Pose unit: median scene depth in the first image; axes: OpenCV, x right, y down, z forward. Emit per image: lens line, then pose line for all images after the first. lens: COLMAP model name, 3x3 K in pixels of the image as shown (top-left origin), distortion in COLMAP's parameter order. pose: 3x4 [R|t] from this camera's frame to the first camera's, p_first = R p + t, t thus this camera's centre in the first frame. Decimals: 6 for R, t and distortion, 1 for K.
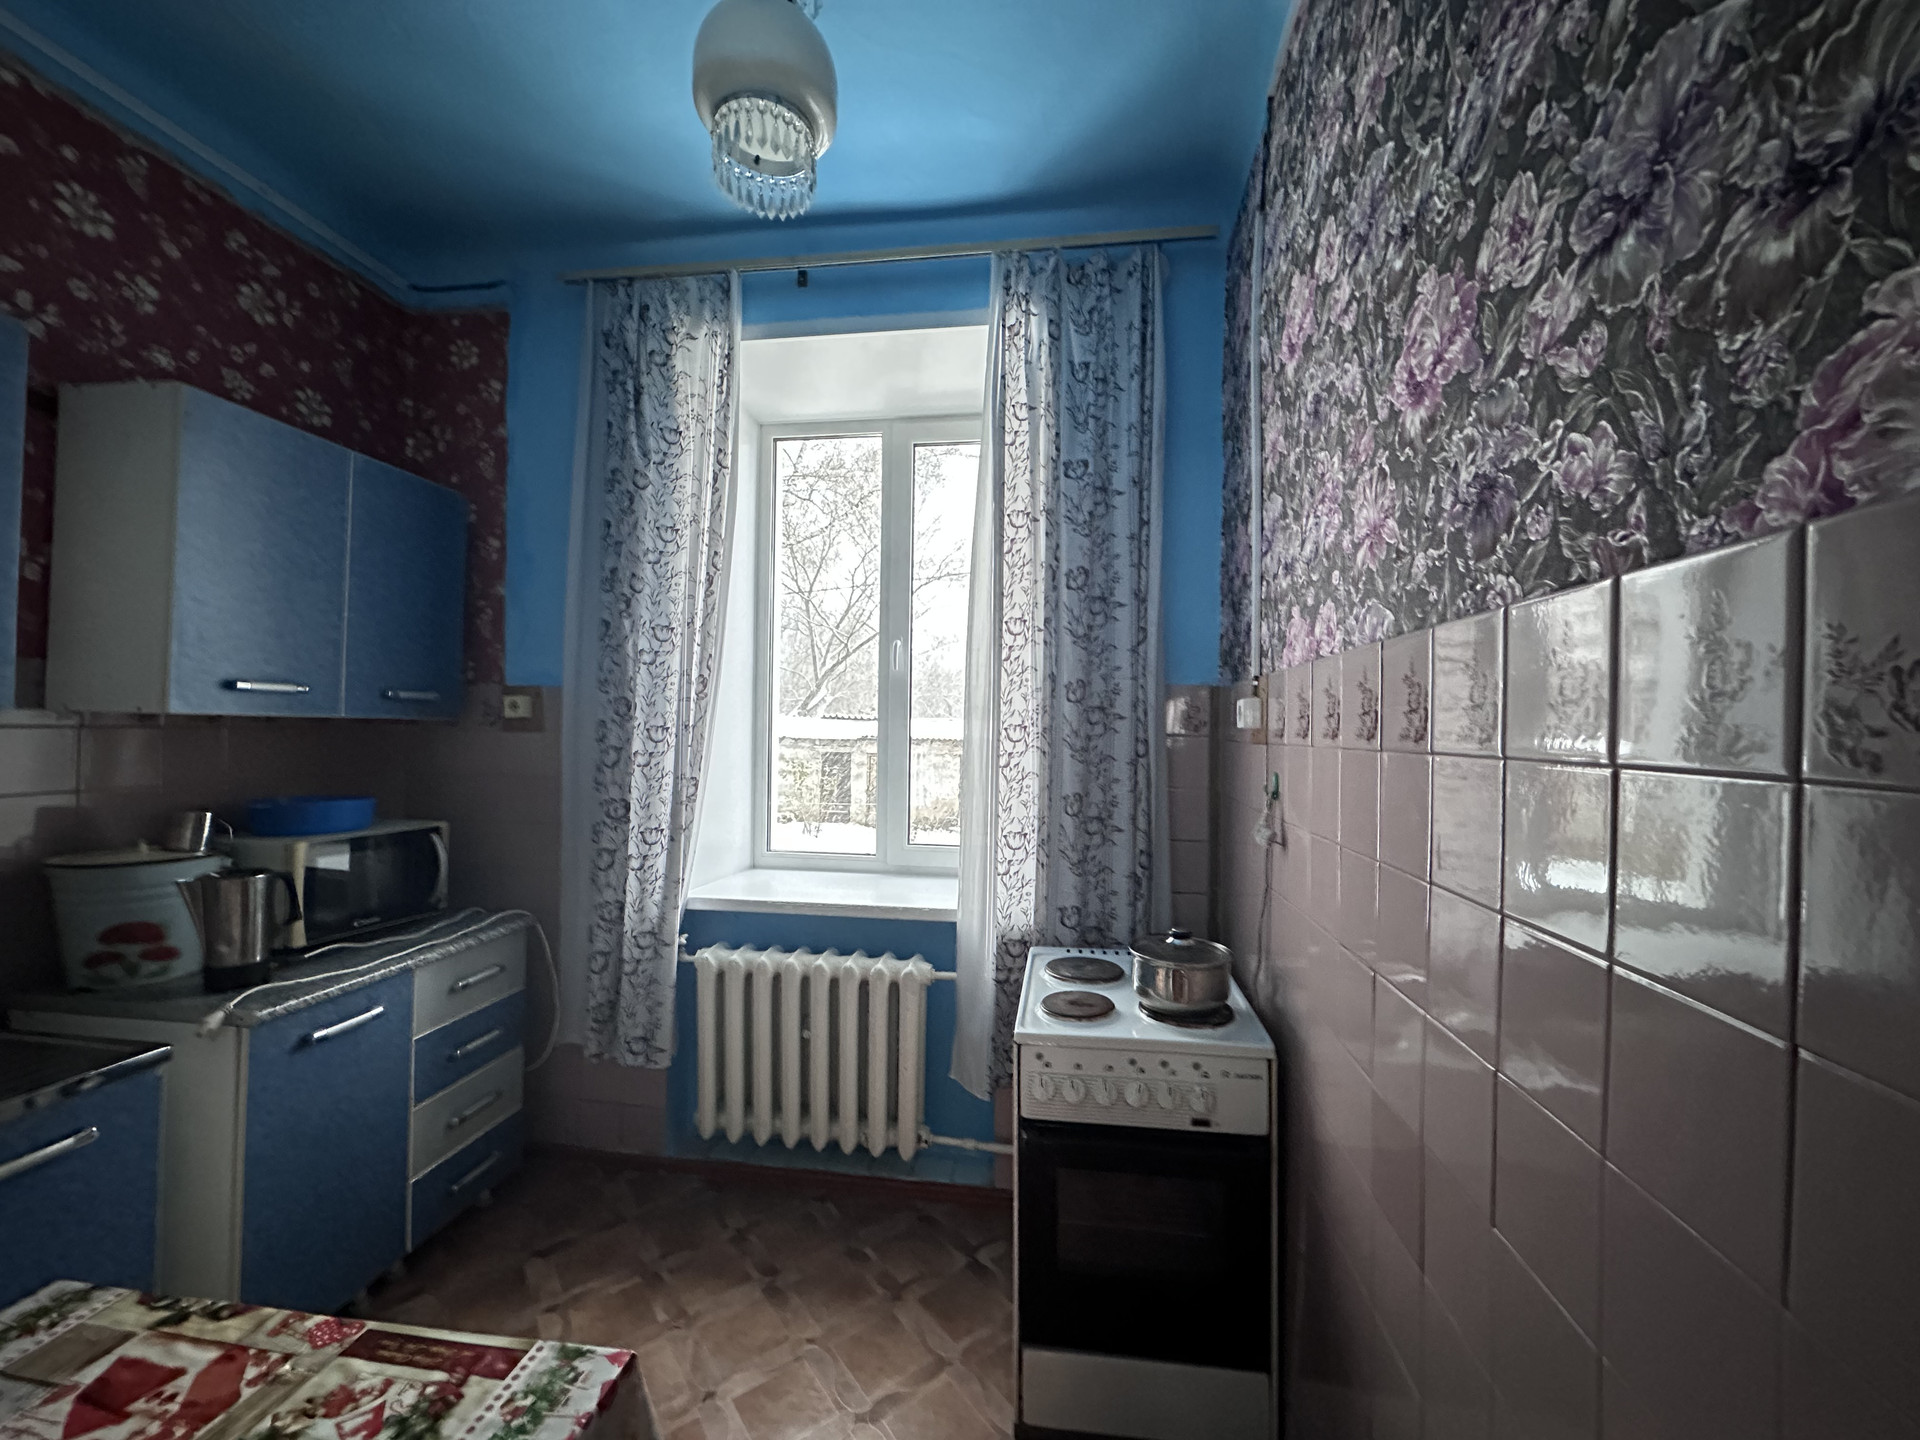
lens RADIAL K [[731.6, 0, 977.4], [0, 731.6, 721.2], [0, 0, 1]] dist [-0.013058, 0.000206]
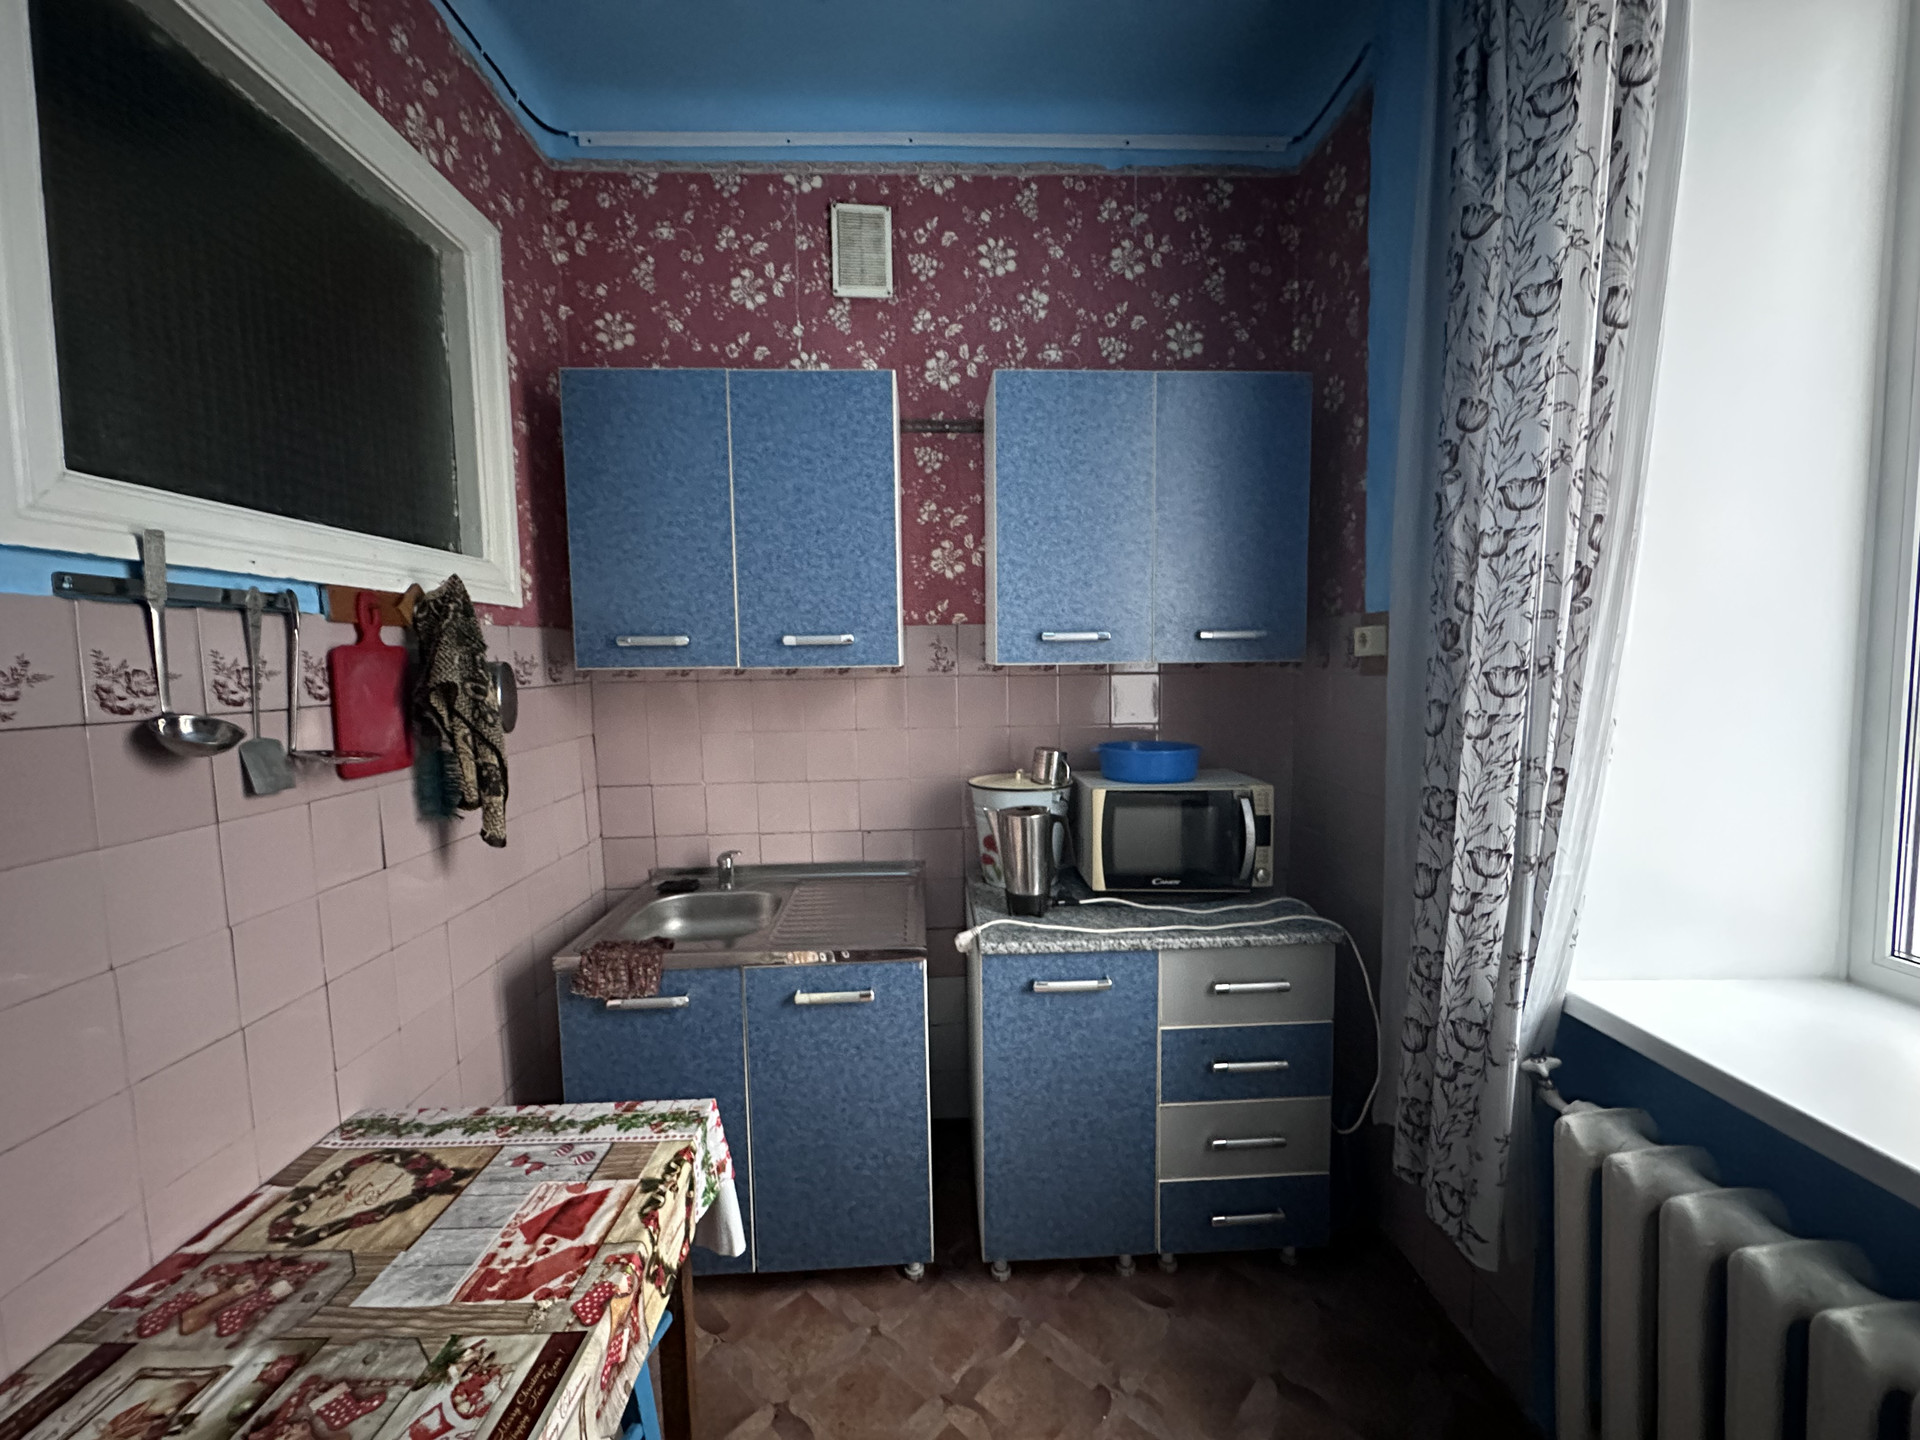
lens RADIAL K [[765.2, 0, 970.1], [0, 765.2, 719.5], [0, 0, 1]] dist [-0.003129, 0.000639]
pose [[0.164998, 0.058086, -0.984582, 0.066994], [0.026747, 0.997634, 0.063338, -0.001429], [0.985931, -0.036785, 0.163054, 0.521931]]
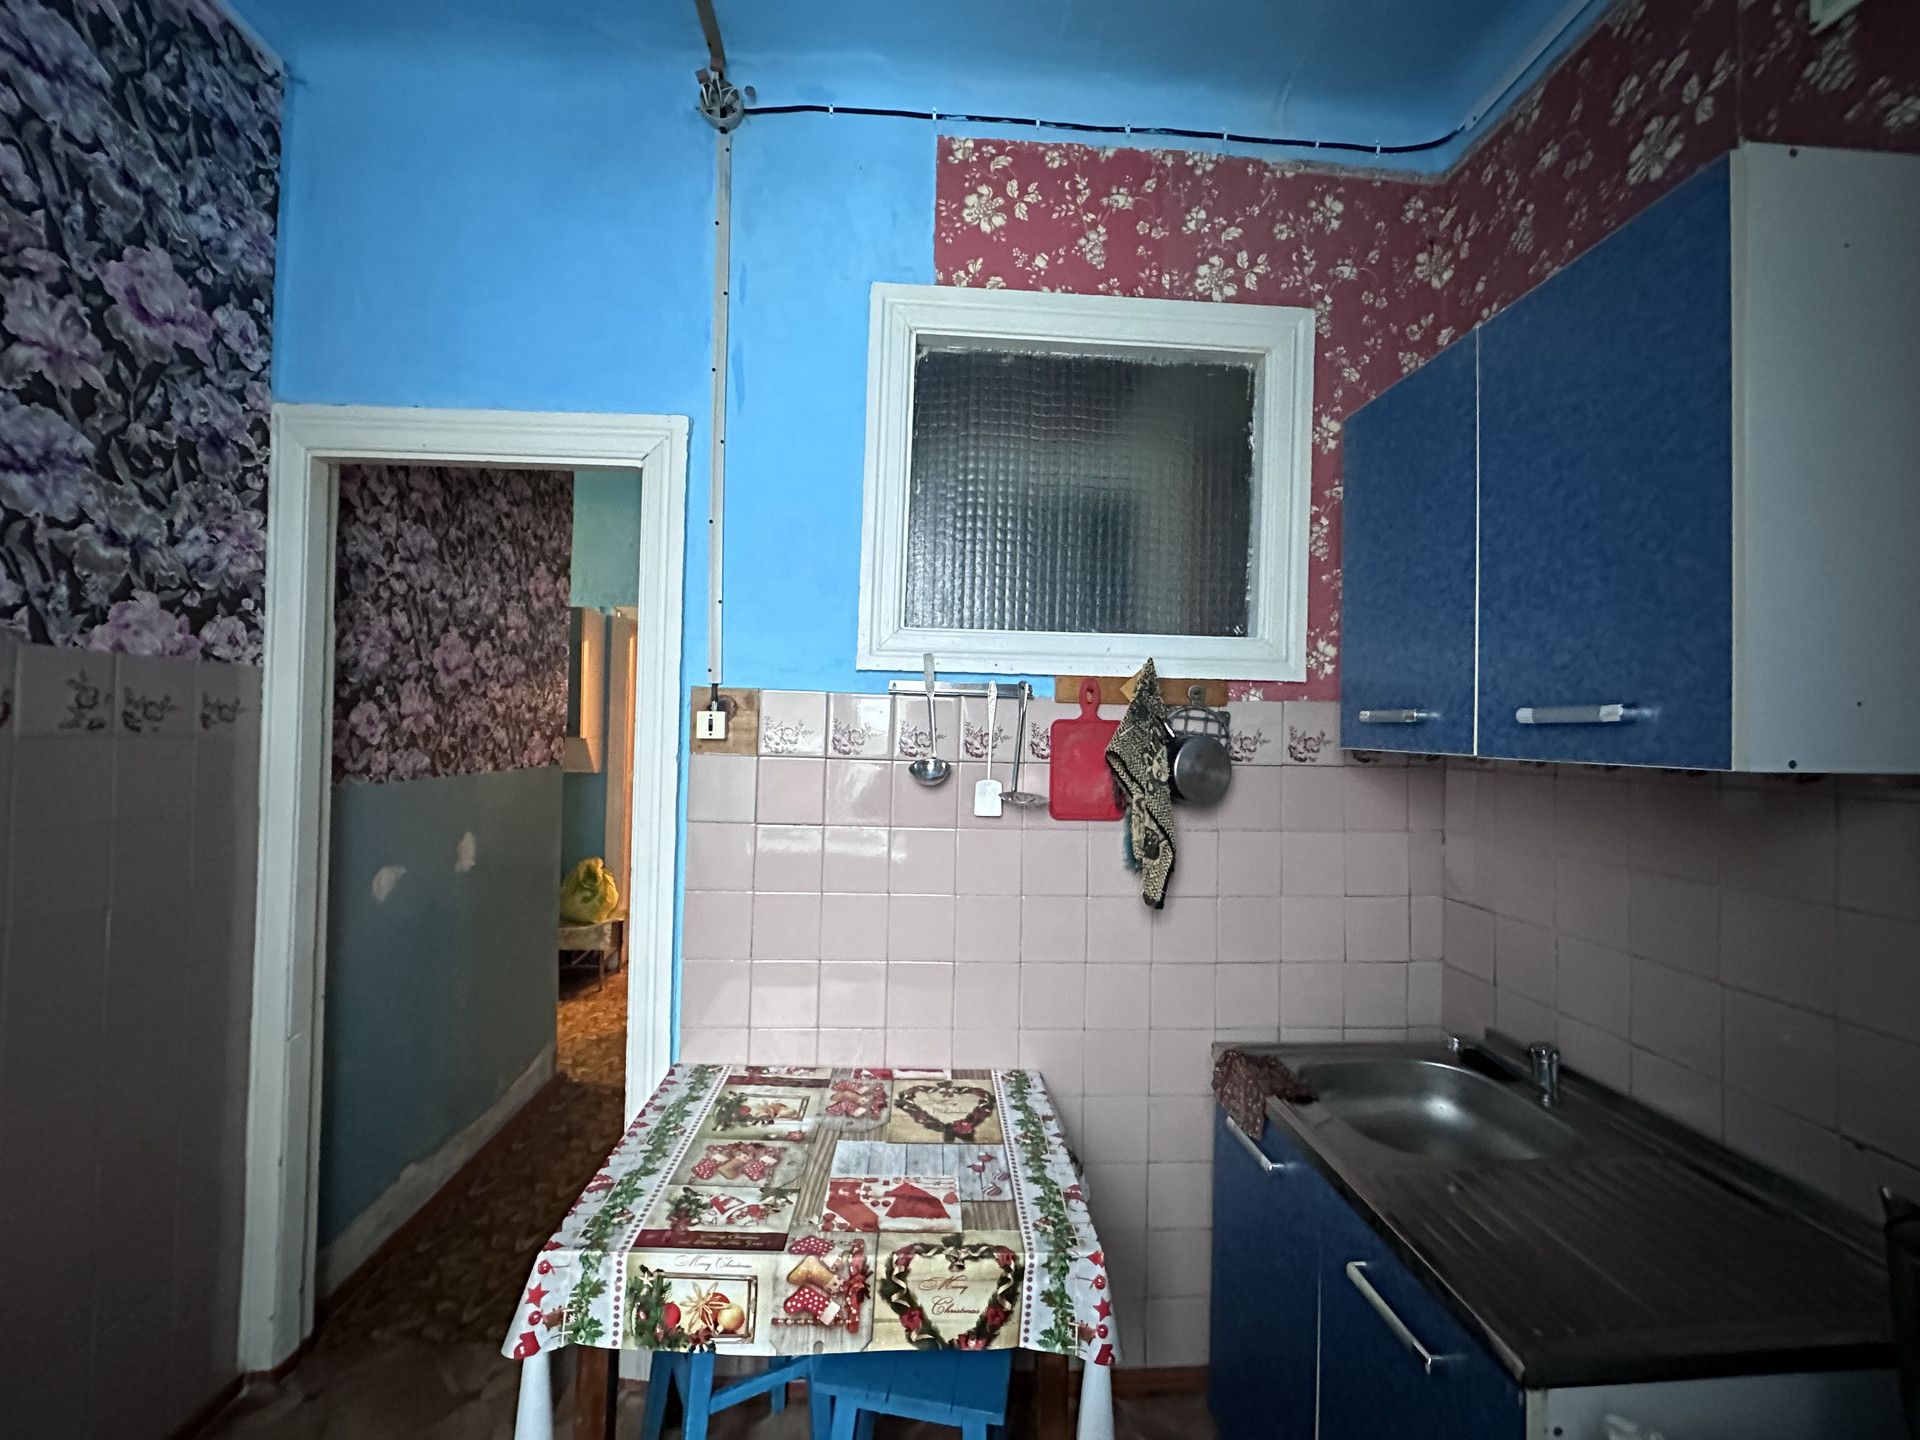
lens RADIAL K [[765.2, 0, 956.0], [0, 765.2, 723.3], [0, 0, 1]] dist [-0.003129, 0.000639]
pose [[-0.981886, -0.042938, -0.184542, -0.328549], [-0.040088, 0.999013, -0.019148, -0.010236], [0.185182, -0.011404, -0.982638, 0.892544]]
